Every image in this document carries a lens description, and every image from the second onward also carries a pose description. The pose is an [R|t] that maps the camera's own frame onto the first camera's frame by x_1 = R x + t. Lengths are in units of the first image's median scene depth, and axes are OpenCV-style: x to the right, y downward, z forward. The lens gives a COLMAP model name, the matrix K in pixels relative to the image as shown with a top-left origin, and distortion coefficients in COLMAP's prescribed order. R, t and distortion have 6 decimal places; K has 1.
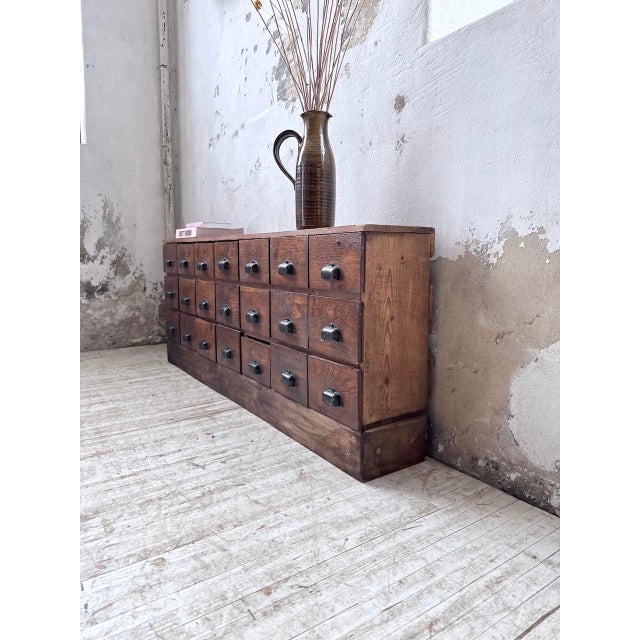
lens RADIAL K [[449.4, 0, 317.7], [0, 449.4, 318.4], [0, 0, 1]] dist [0.081269, -0.169005]
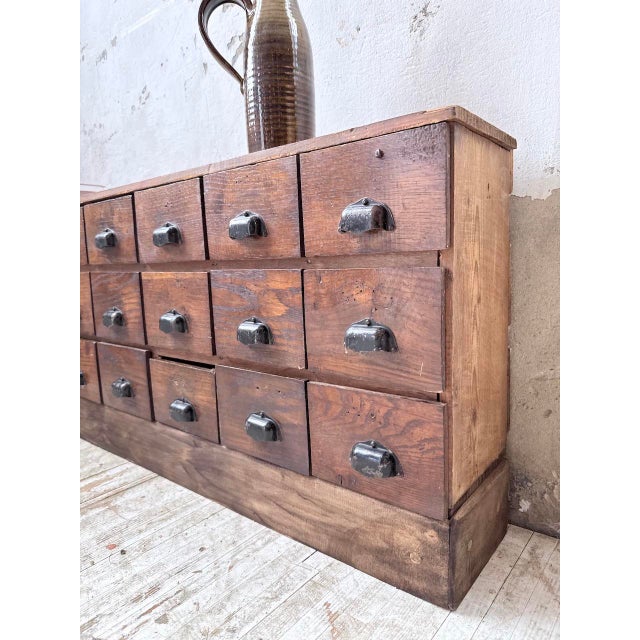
lens RADIAL K [[461.4, 0, 321.6], [0, 461.4, 320.8], [0, 0, 1]] dist [0.006065, -0.042102]
pose [[0.957851, -0.076387, 0.276924, -0.139722], [0.077636, 0.996961, 0.006468, 0.005802], [-0.276576, 0.015304, 0.960870, 0.426380]]
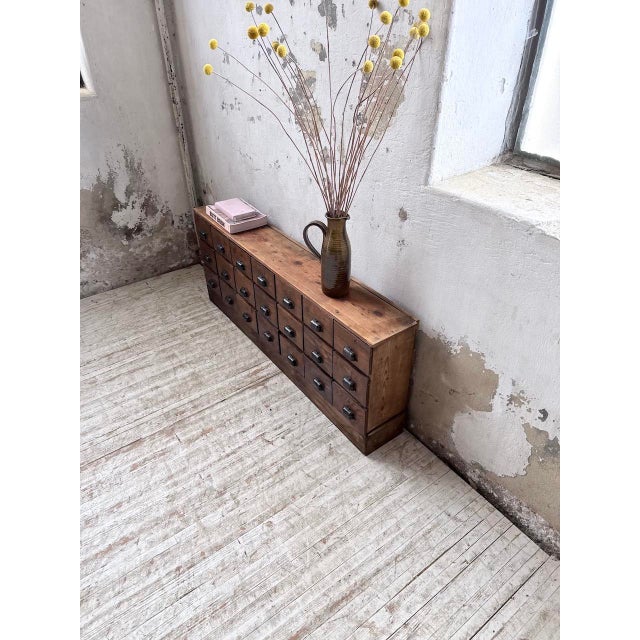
lens RADIAL K [[448.4, 0, 320.0], [0, 448.4, 320.0], [0, 0, 1]] dist [0.102931, -0.167042]
pose [[0.999609, -0.023566, 0.015022, -0.076562], [0.013894, 0.885451, 0.464525, -0.763214], [-0.024248, -0.464135, 0.885433, -0.257023]]
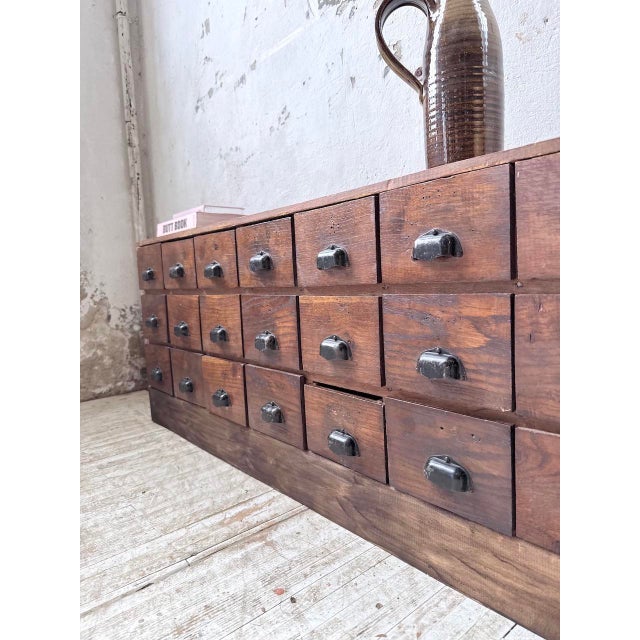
lens RADIAL K [[459.1, 0, 320.0], [0, 459.1, 320.0], [0, 0, 1]] dist [0.030640, -0.058096]
pose [[0.994053, -0.063804, 0.088244, -0.232157], [0.067474, 0.996949, -0.039251, -0.019856], [-0.085471, 0.044972, 0.995325, 0.500899]]
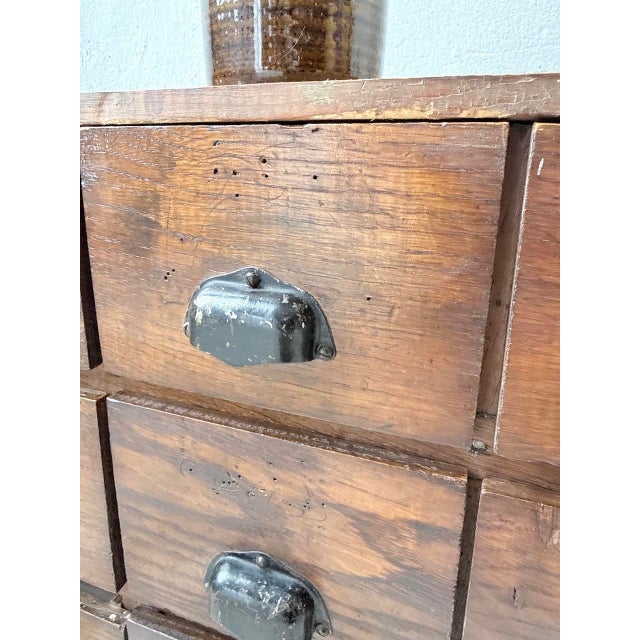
lens RADIAL K [[459.1, 0, 320.0], [0, 459.1, 320.0], [0, 0, 1]] dist [0.030640, -0.058096]
pose [[0.811294, -0.147085, 0.565834, -0.143619], [0.066304, 0.984739, 0.160911, -0.133723], [-0.580867, -0.093029, 0.808665, 0.811134]]
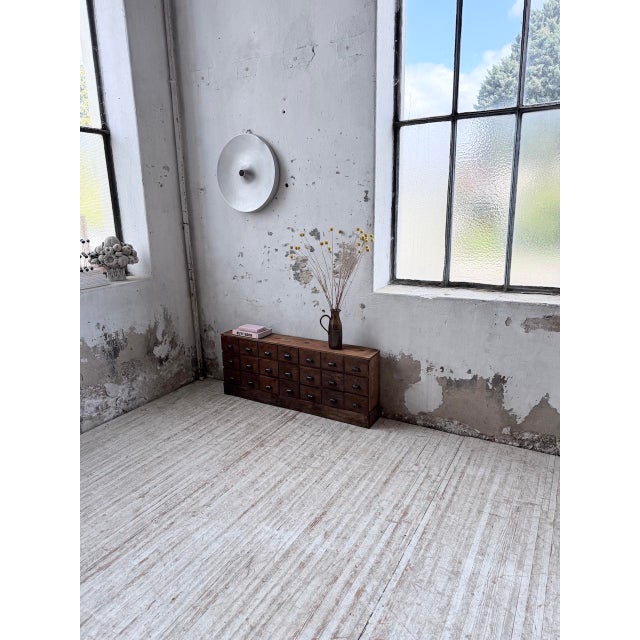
lens RADIAL K [[441.9, 0, 315.8], [0, 441.9, 318.1], [0, 0, 1]] dist [0.147051, -0.156666]
pose [[0.902881, -0.124228, 0.411550, -1.260278], [0.079922, 0.989153, 0.123243, -0.741642], [-0.422396, -0.078382, 0.903016, -1.469483]]
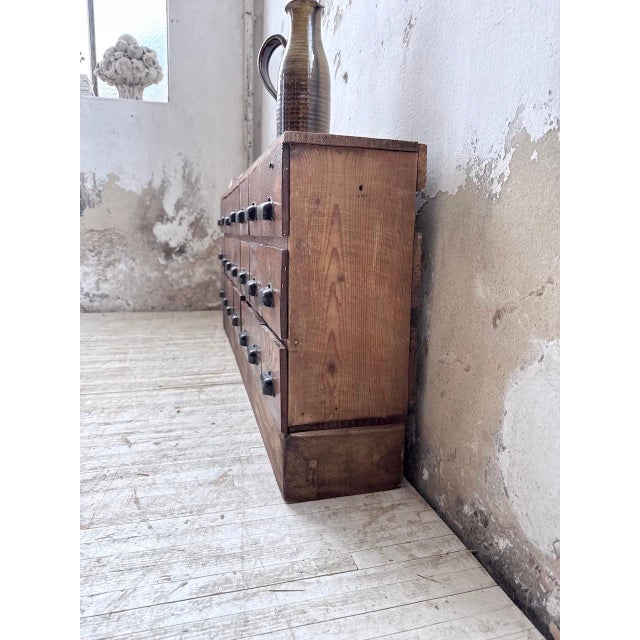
lens RADIAL K [[454.3, 0, 322.6], [0, 454.3, 318.2], [0, 0, 1]] dist [0.062275, -0.134351]
pose [[0.946429, 0.077901, -0.313374, 0.294781], [-0.064630, 0.996526, 0.052534, 0.021262], [0.316378, -0.029466, 0.948175, 0.273746]]
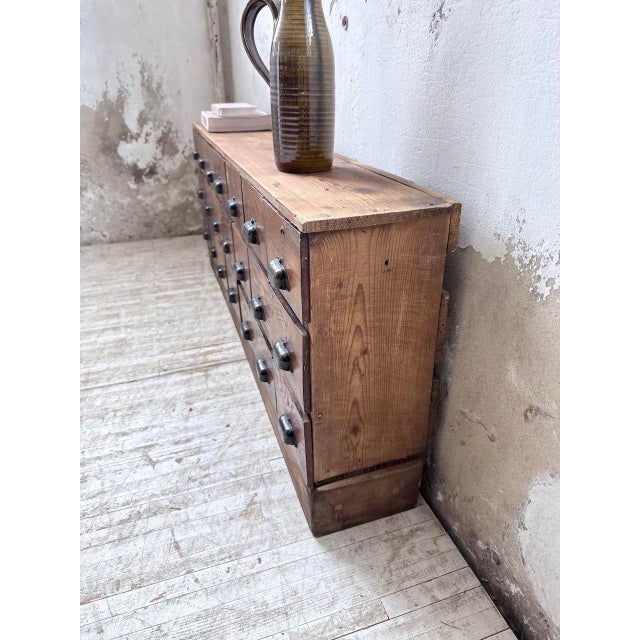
lens RADIAL K [[457.2, 0, 318.5], [0, 457.2, 320.9], [0, 0, 1]] dist [0.028846, -0.070338]
pose [[0.961729, 0.117707, -0.247432, 0.211857], [-0.025198, 0.937195, 0.347895, -0.220528], [0.272842, -0.328346, 0.904293, 0.329723]]
